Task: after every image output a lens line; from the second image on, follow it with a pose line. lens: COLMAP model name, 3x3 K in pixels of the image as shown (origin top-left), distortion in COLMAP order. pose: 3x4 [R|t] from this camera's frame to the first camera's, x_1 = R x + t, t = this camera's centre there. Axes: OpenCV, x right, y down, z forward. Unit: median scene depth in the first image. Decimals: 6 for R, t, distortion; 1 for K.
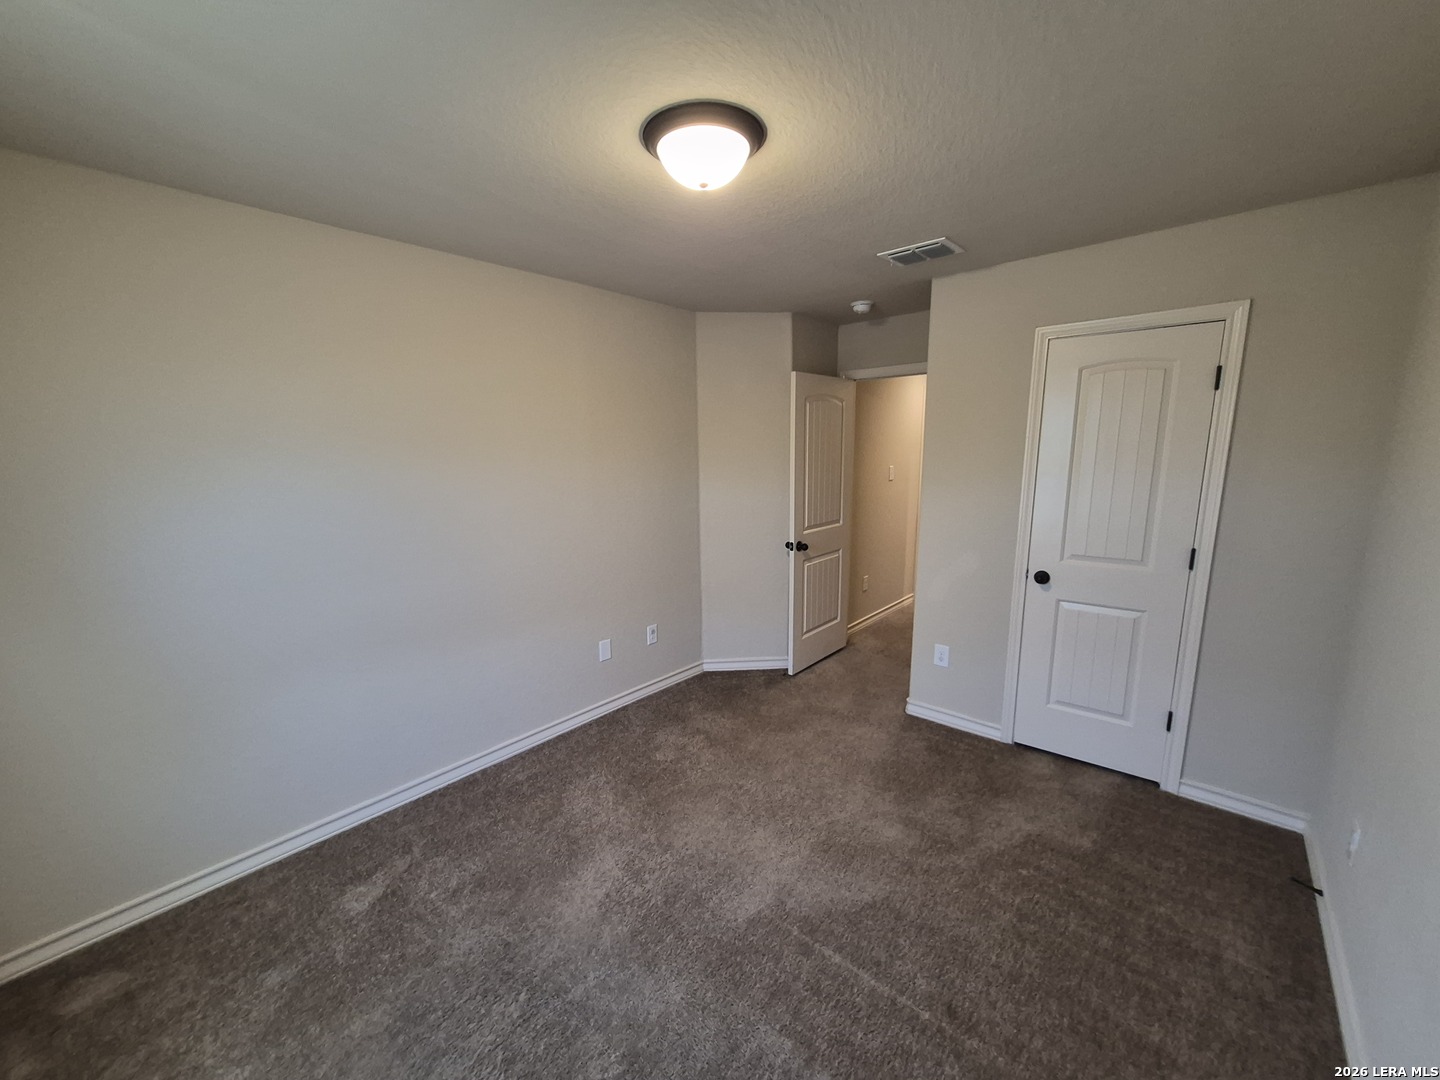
lens RADIAL K [[562.3, 0, 705.4], [0, 562.3, 546.4], [0, 0, 1]] dist [0.001687, -0.000319]
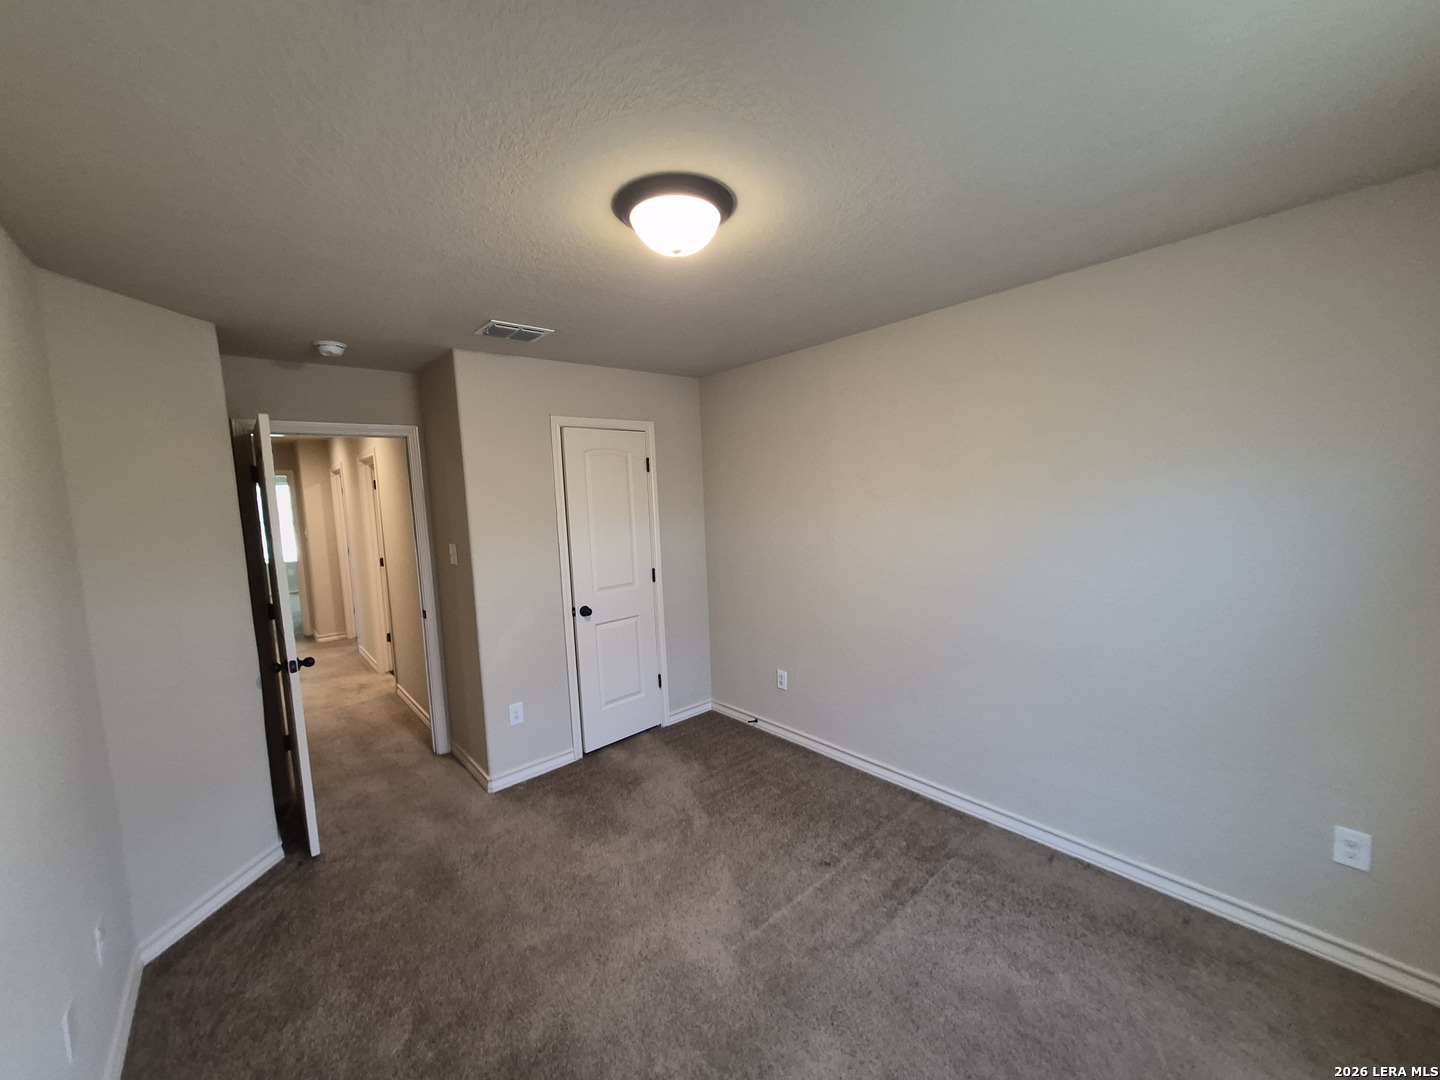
lens RADIAL K [[564.8, 0, 711.1], [0, 564.8, 544.9], [0, 0, 1]] dist [0.006510, -0.000360]
pose [[0.128261, -0.078908, 0.988596, -0.584280], [0.214937, 0.975349, 0.049965, -0.088687], [-0.968169, 0.206078, 0.142060, 0.501340]]
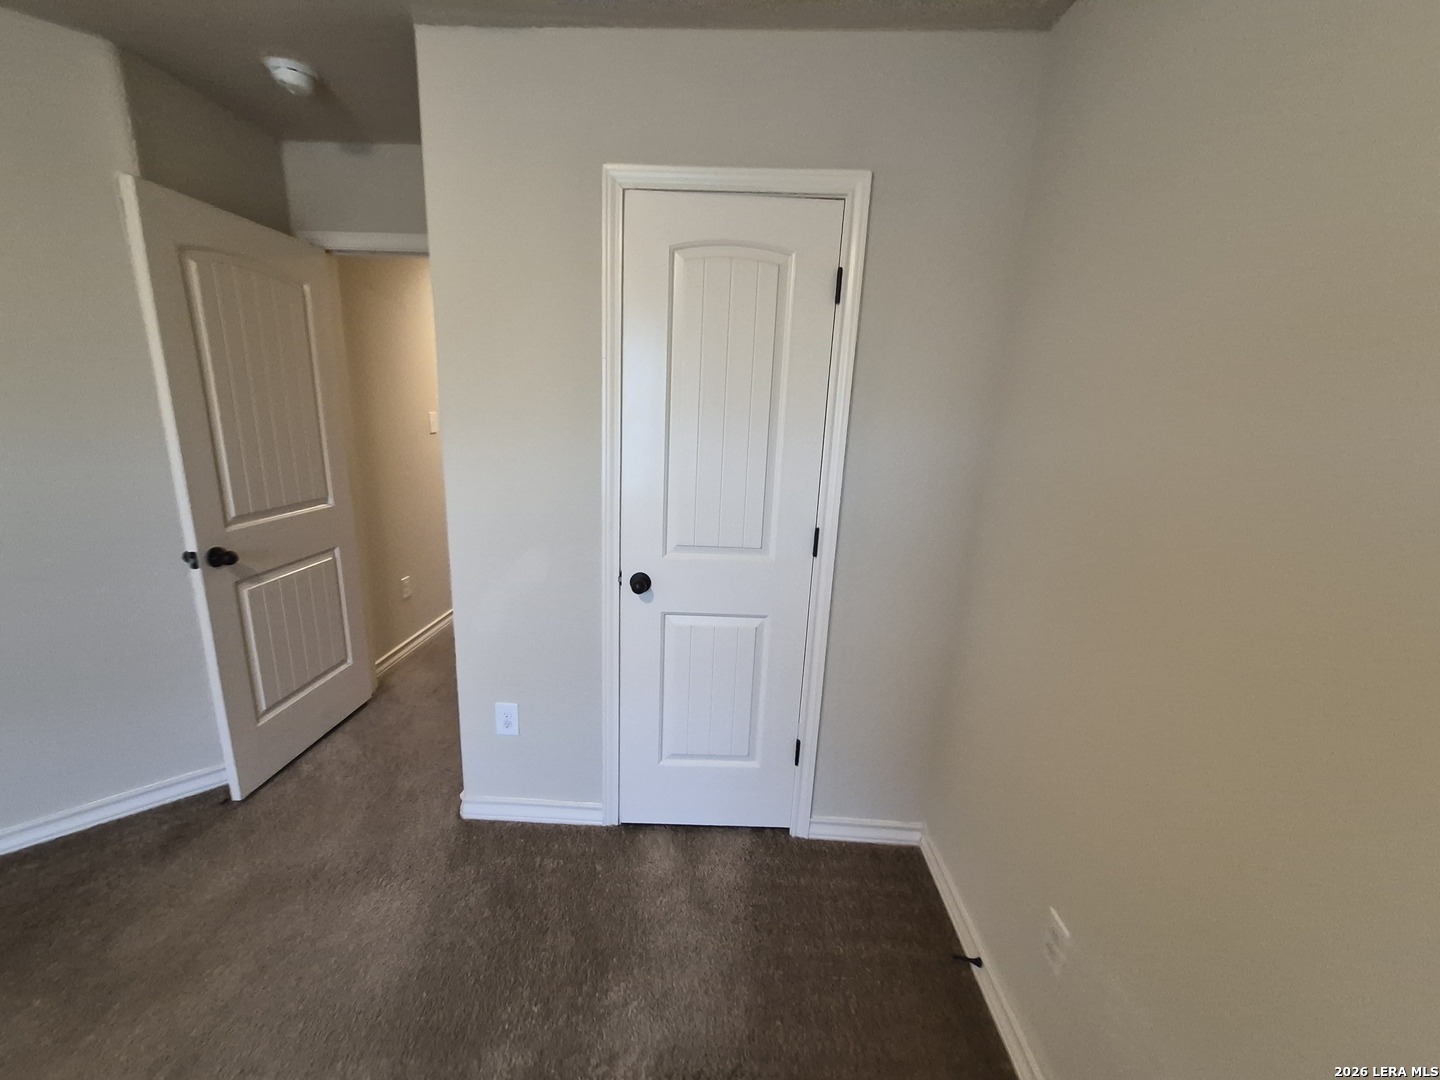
lens RADIAL K [[564.8, 0, 711.1], [0, 564.8, 544.9], [0, 0, 1]] dist [0.006510, -0.000360]
pose [[0.769187, -0.101225, 0.630956, 0.245809], [0.058824, 0.994398, 0.087821, -0.038734], [-0.636311, -0.030436, 0.770832, 0.433992]]
